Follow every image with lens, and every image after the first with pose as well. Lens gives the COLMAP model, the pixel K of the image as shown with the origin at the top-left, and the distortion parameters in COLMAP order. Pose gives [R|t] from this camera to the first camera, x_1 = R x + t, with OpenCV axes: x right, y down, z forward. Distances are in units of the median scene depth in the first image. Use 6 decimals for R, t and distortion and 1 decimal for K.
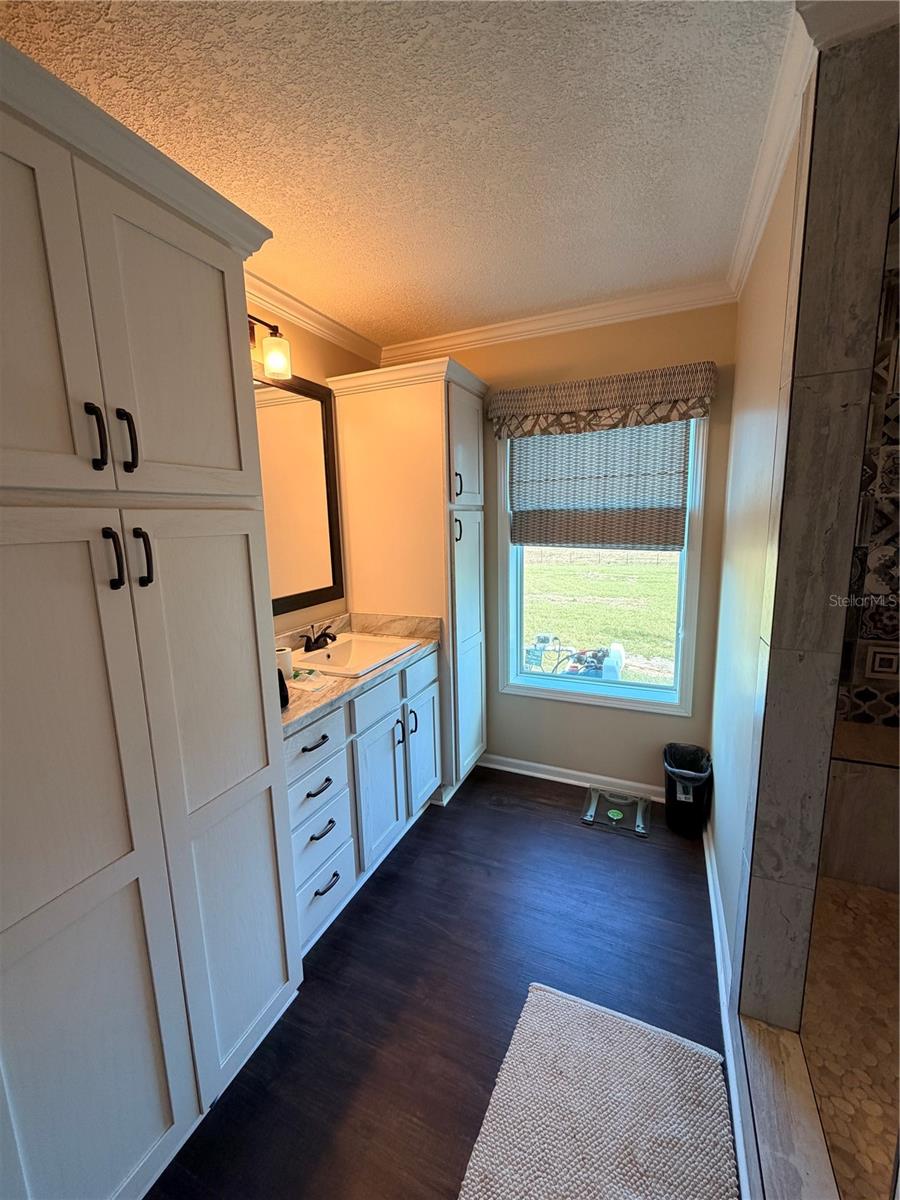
lens RADIAL K [[478.5, 0, 448.9], [0, 478.5, 596.7], [0, 0, 1]] dist [-0.000280, -0.000098]
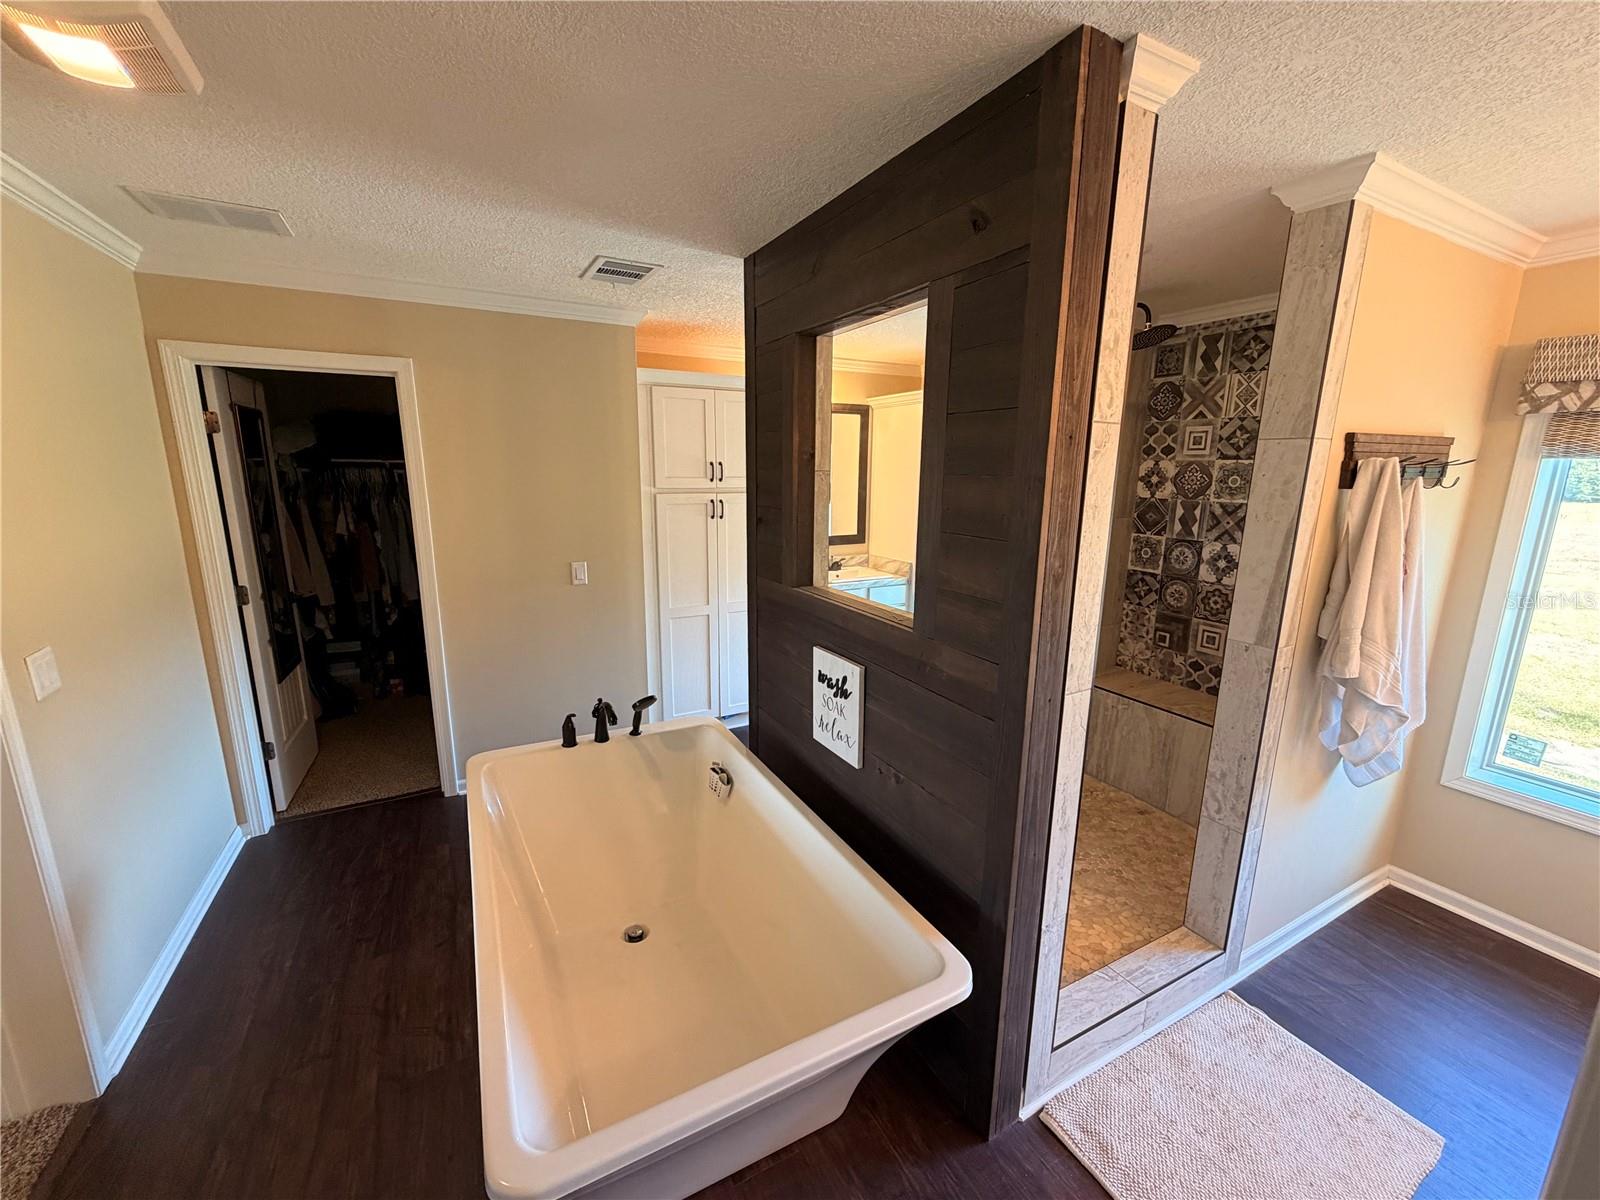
lens RADIAL K [[638.0, 0, 796.4], [0, 638.0, 600.9], [0, 0, 1]] dist [-0.000280, -0.000098]
pose [[0.790260, 0.158753, -0.591851, 1.054015], [-0.127215, 0.987318, 0.094969, 0.022466], [0.599421, 0.000242, 0.800434, -0.927873]]
